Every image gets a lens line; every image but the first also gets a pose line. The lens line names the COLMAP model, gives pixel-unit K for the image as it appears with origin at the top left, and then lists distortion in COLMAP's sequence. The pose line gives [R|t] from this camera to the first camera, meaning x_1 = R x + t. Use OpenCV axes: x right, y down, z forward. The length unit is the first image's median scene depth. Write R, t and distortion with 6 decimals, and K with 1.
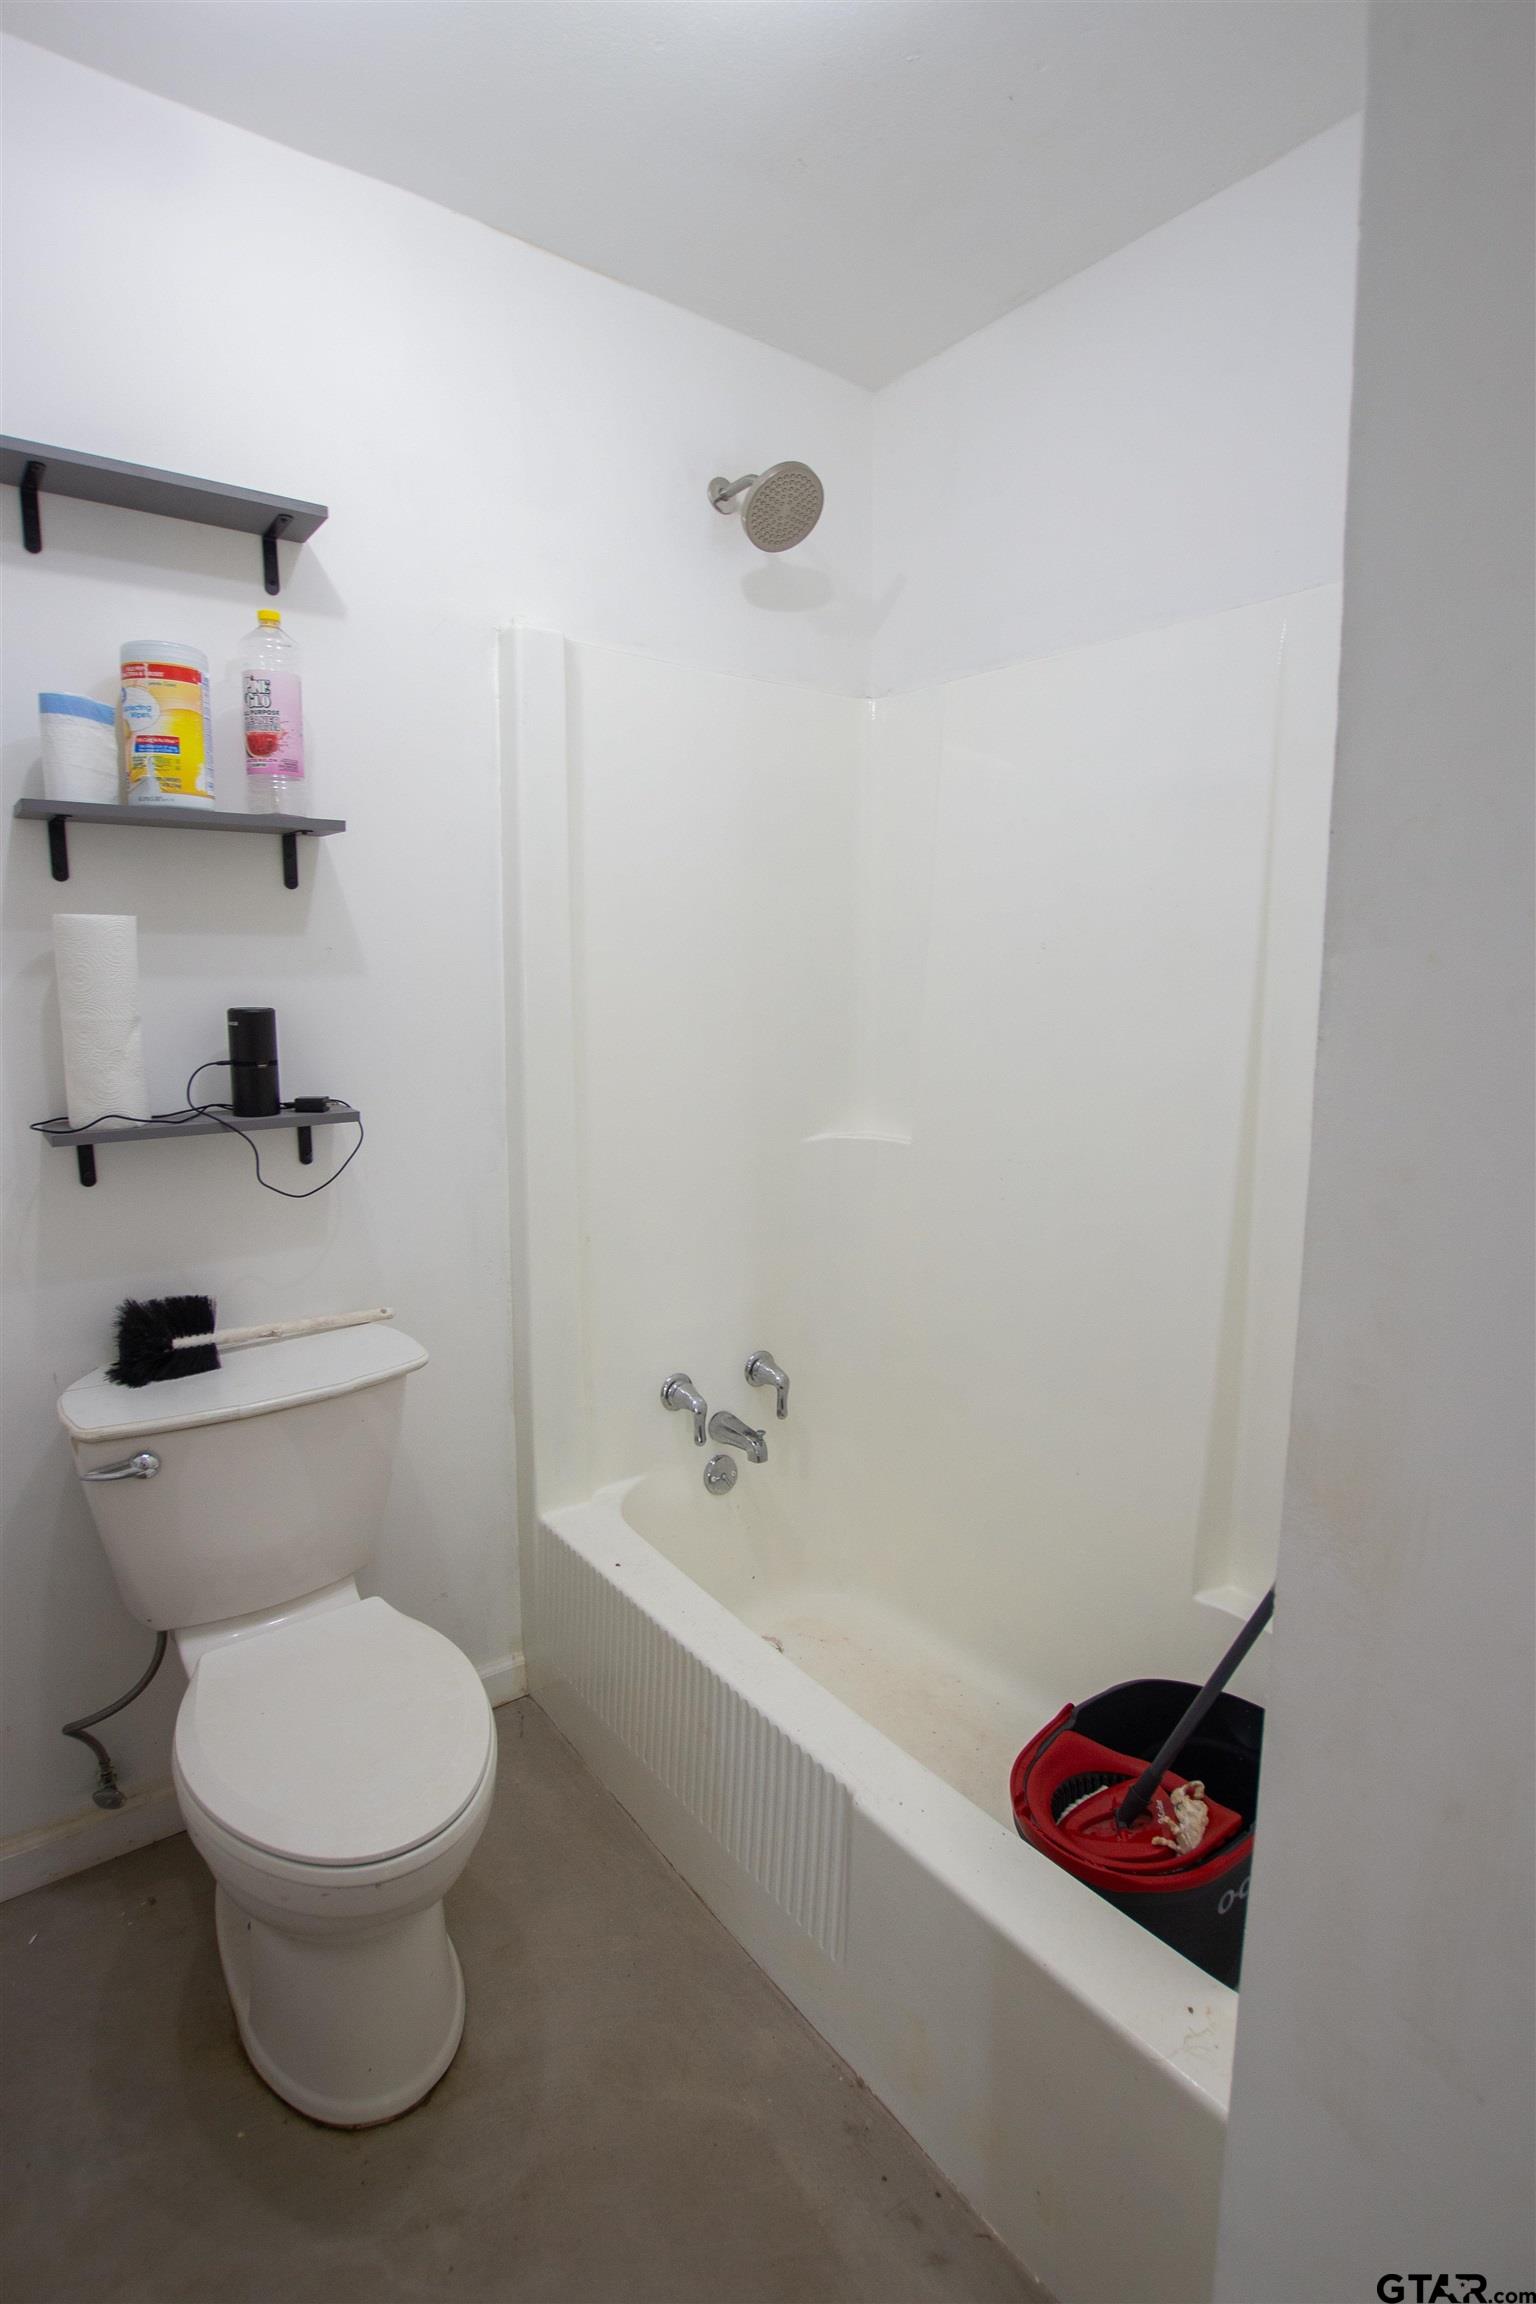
lens RADIAL K [[1134.6, 0, 768.0], [0, 1134.6, 1152.0], [0, 0, 1]] dist [-0.026404, 0.000901]
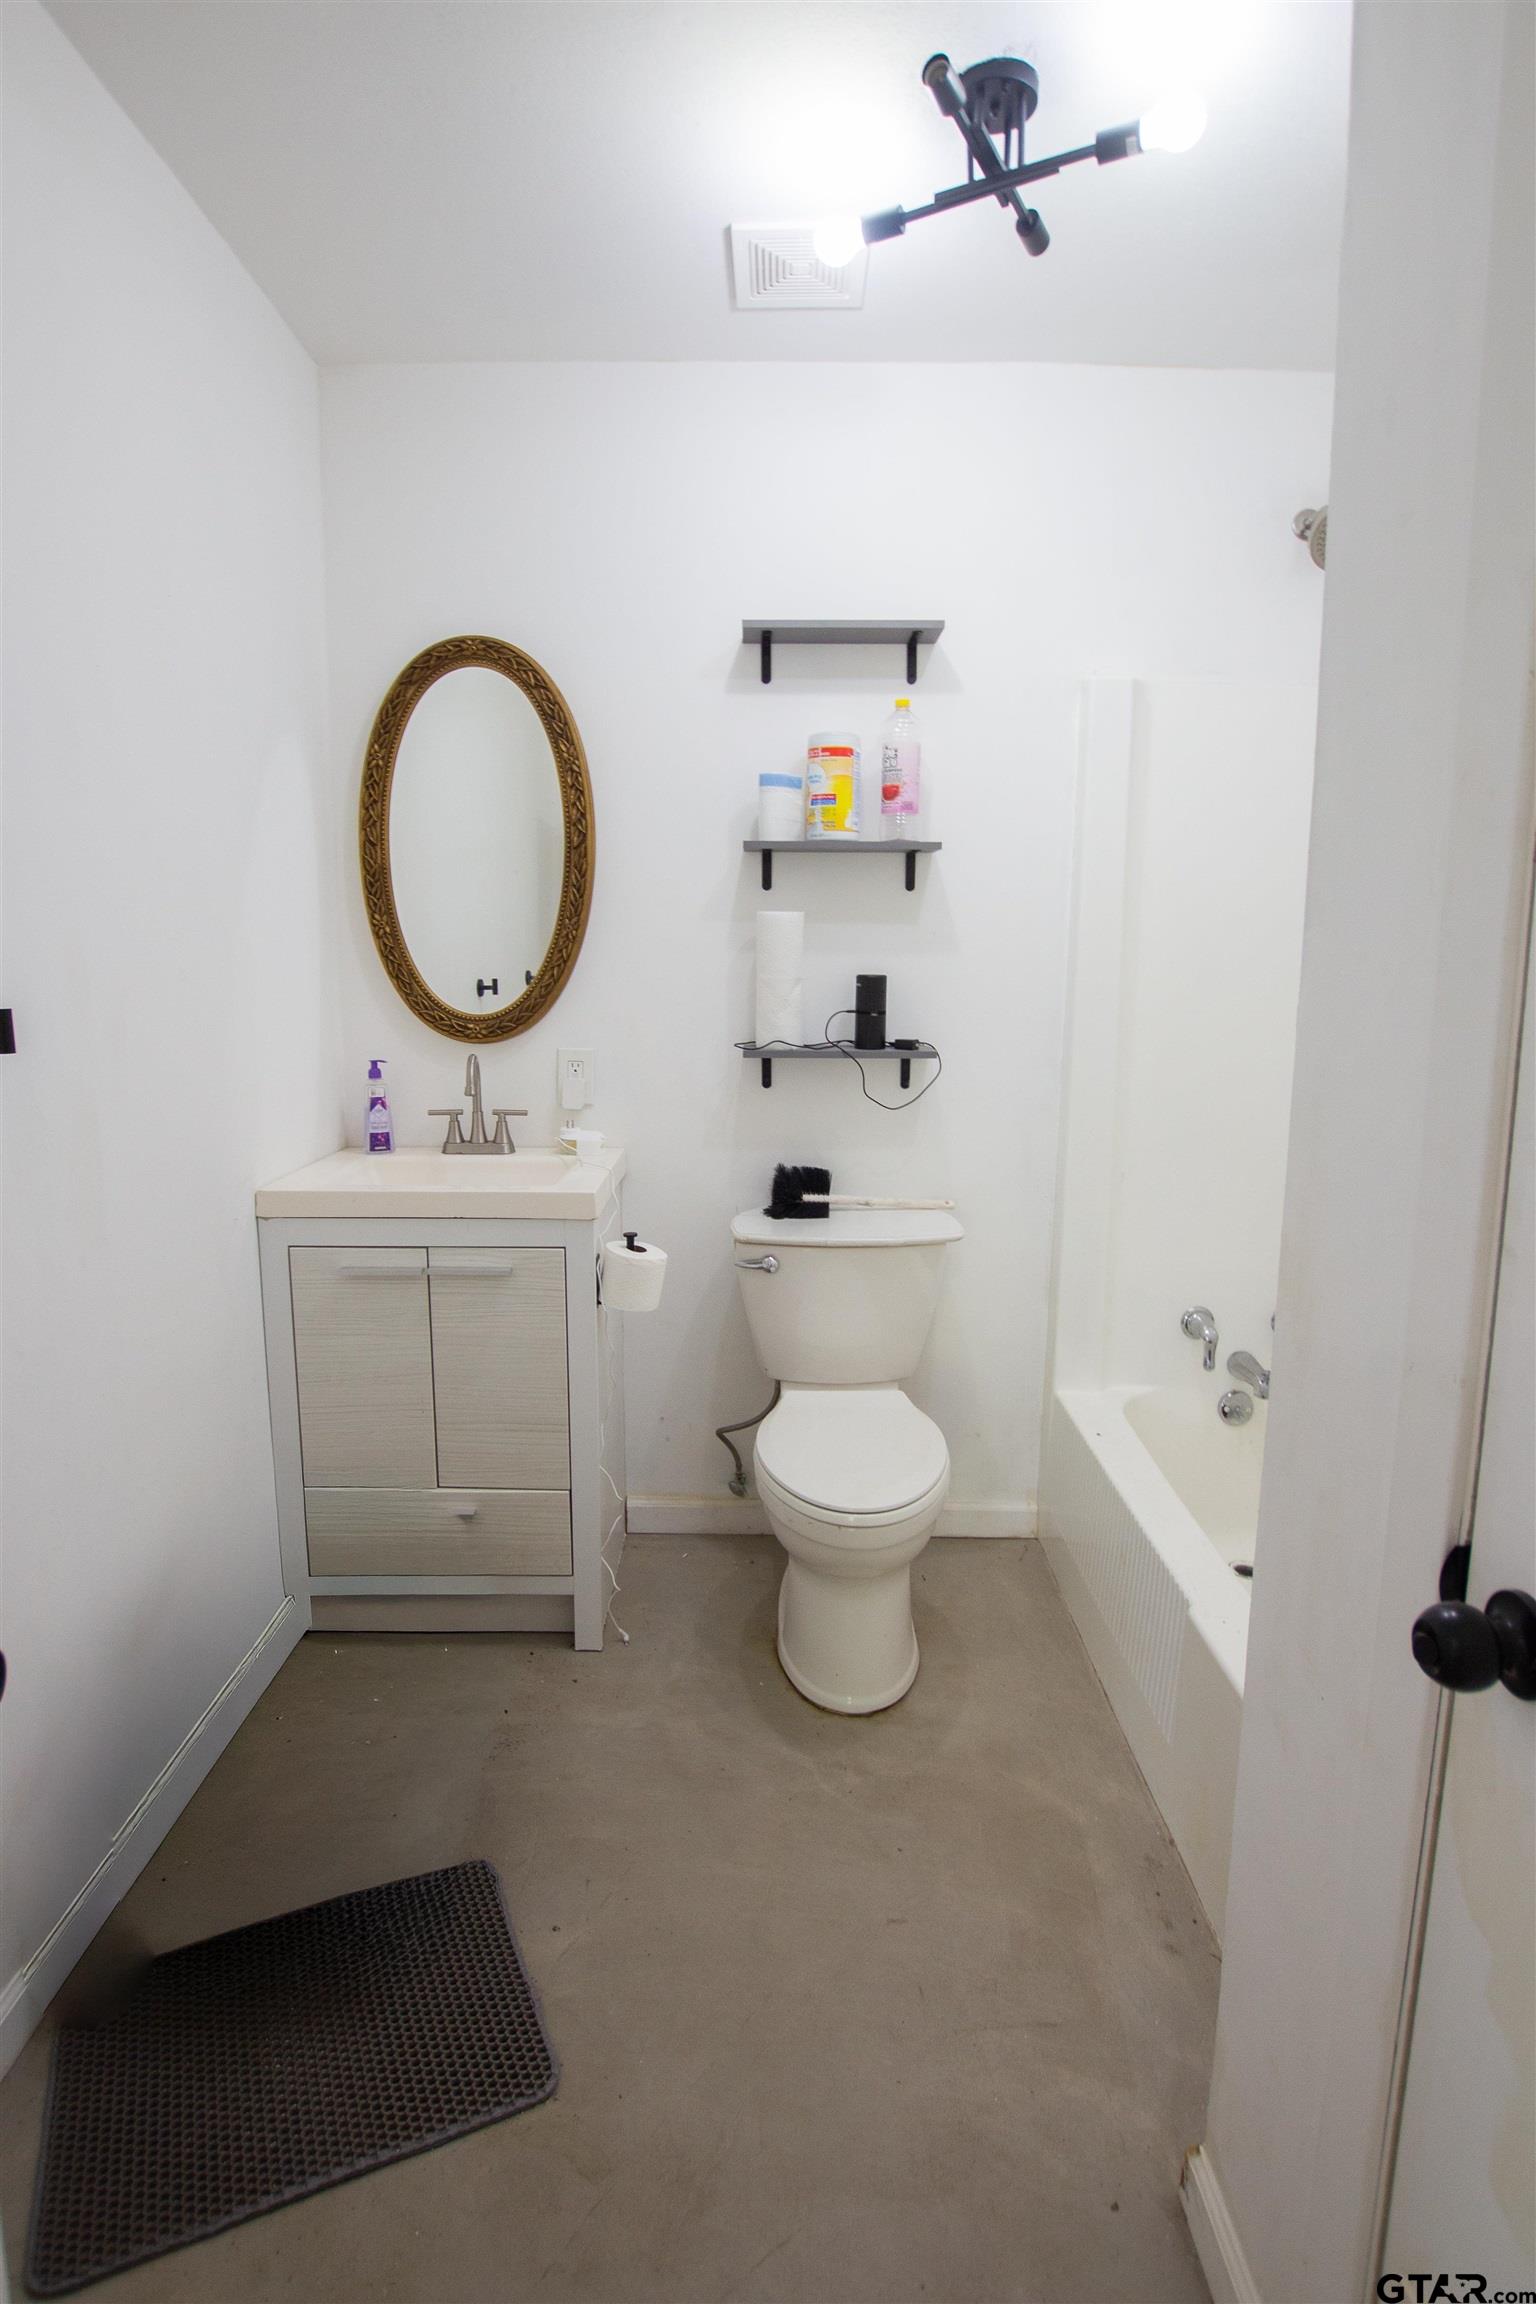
lens RADIAL K [[1149.4, 0, 768.0], [0, 1149.4, 1152.0], [0, 0, 1]] dist [-0.022130, 0.000302]
pose [[0.801163, 0.104495, -0.589252, 0.339438], [-0.099578, 0.994188, 0.040915, 0.053793], [0.590103, 0.025897, 0.806912, -0.272699]]
